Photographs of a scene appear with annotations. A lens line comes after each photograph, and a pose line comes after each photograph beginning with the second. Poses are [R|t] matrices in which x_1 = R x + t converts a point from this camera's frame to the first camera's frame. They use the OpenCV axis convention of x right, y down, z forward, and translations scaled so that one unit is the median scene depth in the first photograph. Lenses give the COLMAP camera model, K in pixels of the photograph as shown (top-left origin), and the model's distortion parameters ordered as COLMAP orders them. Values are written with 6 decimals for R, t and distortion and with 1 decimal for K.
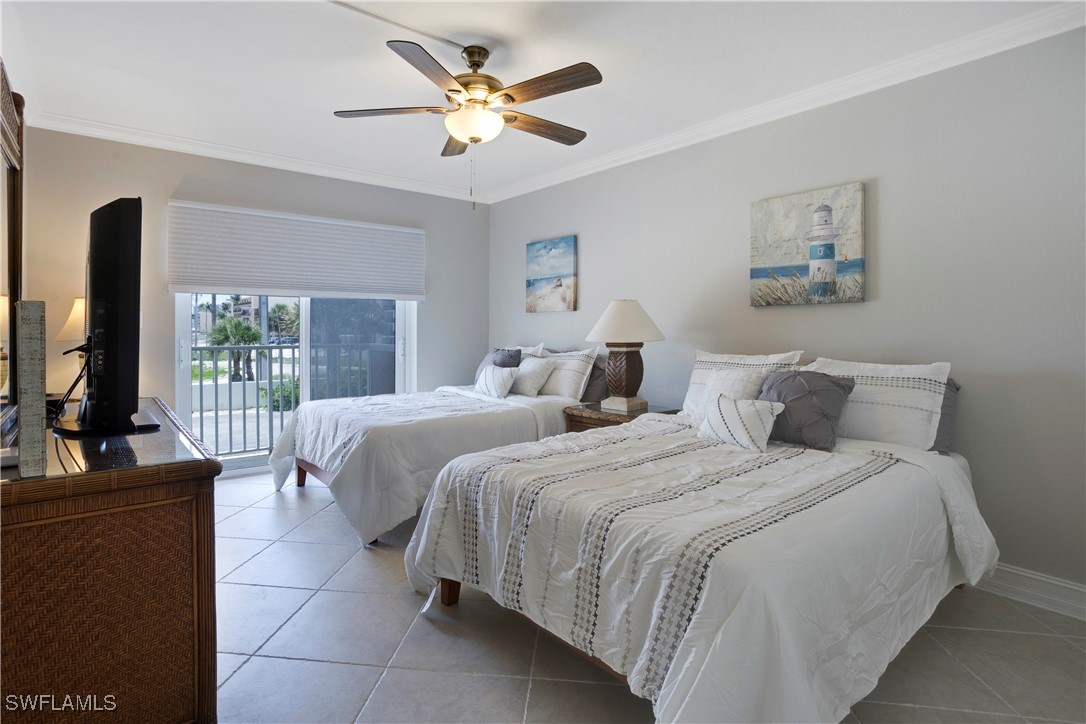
lens RADIAL K [[558.9, 0, 541.6], [0, 558.9, 325.7], [0, 0, 1]] dist [0.000605, 0.000272]
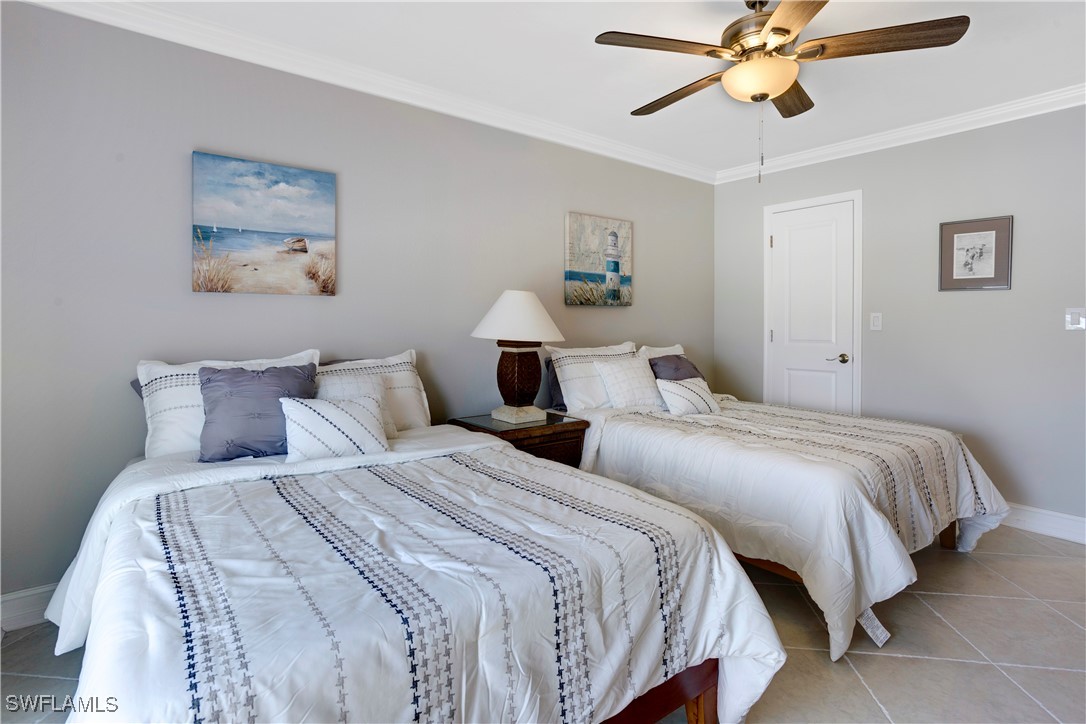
lens RADIAL K [[558.9, 0, 541.6], [0, 558.9, 325.7], [0, 0, 1]] dist [0.000605, 0.000272]
pose [[0.038503, -0.004936, 0.999246, -0.778710], [-0.007556, 0.999958, 0.005230, 0.002332], [-0.999230, -0.007751, 0.038464, 1.046733]]
